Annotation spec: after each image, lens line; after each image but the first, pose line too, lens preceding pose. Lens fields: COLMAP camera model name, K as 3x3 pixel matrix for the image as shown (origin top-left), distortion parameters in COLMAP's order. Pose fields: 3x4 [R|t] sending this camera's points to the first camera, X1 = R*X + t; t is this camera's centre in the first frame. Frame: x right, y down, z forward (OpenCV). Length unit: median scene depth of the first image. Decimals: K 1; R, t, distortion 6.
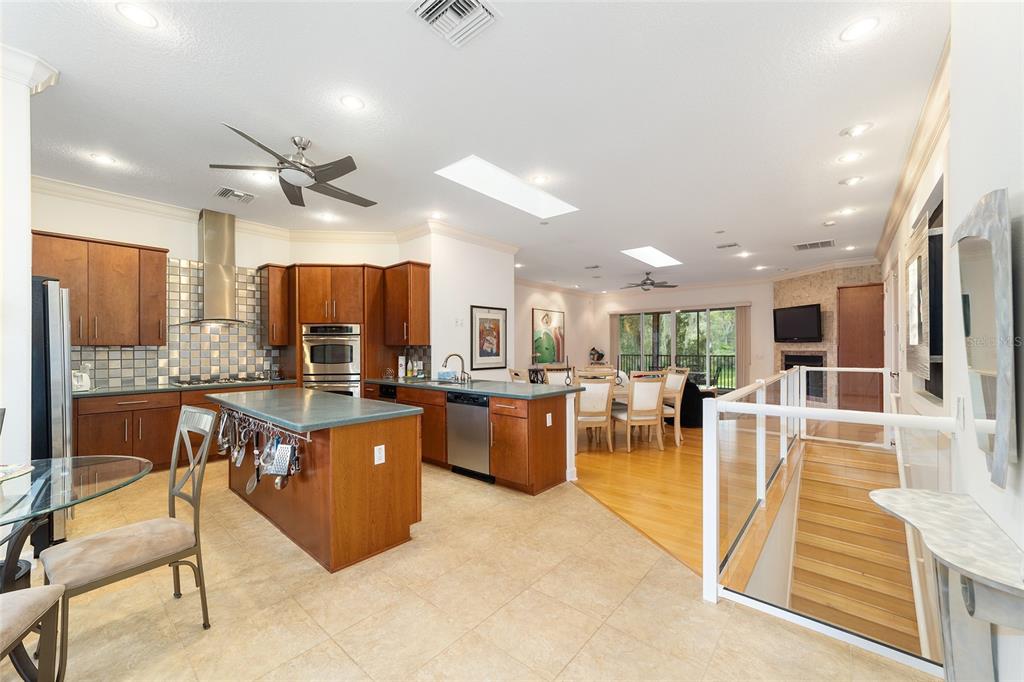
lens RADIAL K [[394.5, 0, 509.6], [0, 394.5, 345.9], [0, 0, 1]] dist [-0.011821, 0.005863]
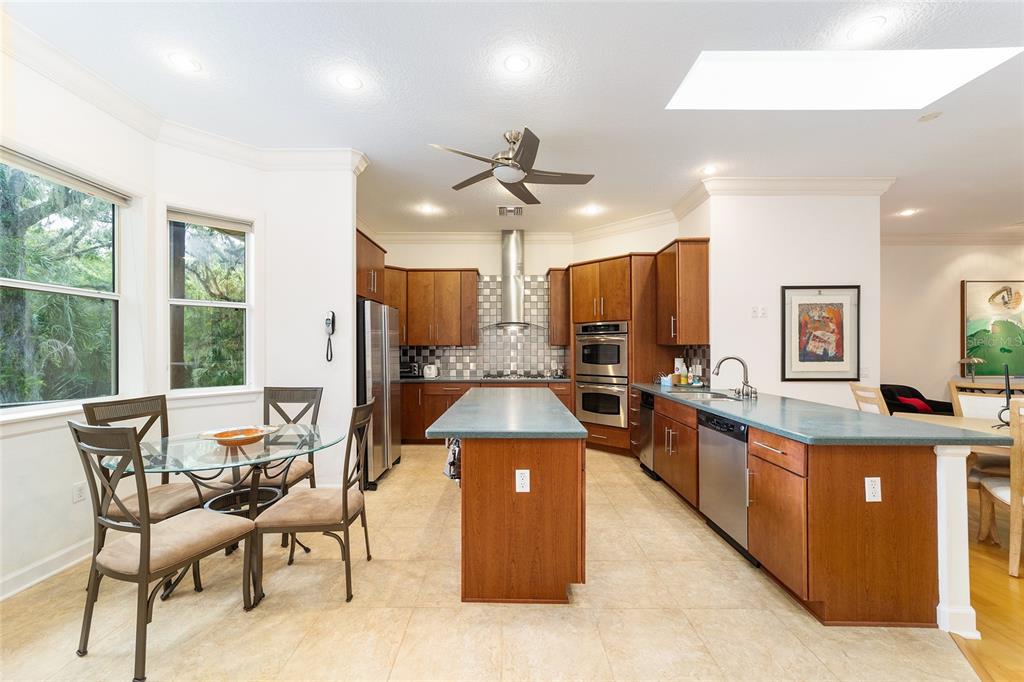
lens RADIAL K [[394.5, 0, 508.7], [0, 394.5, 347.4], [0, 0, 1]] dist [-0.011821, 0.005863]
pose [[0.647954, 0.001985, -0.761677, 0.128816], [0.001374, 0.999992, 0.003776, 0.000198], [0.761678, -0.003493, 0.647946, 0.223321]]
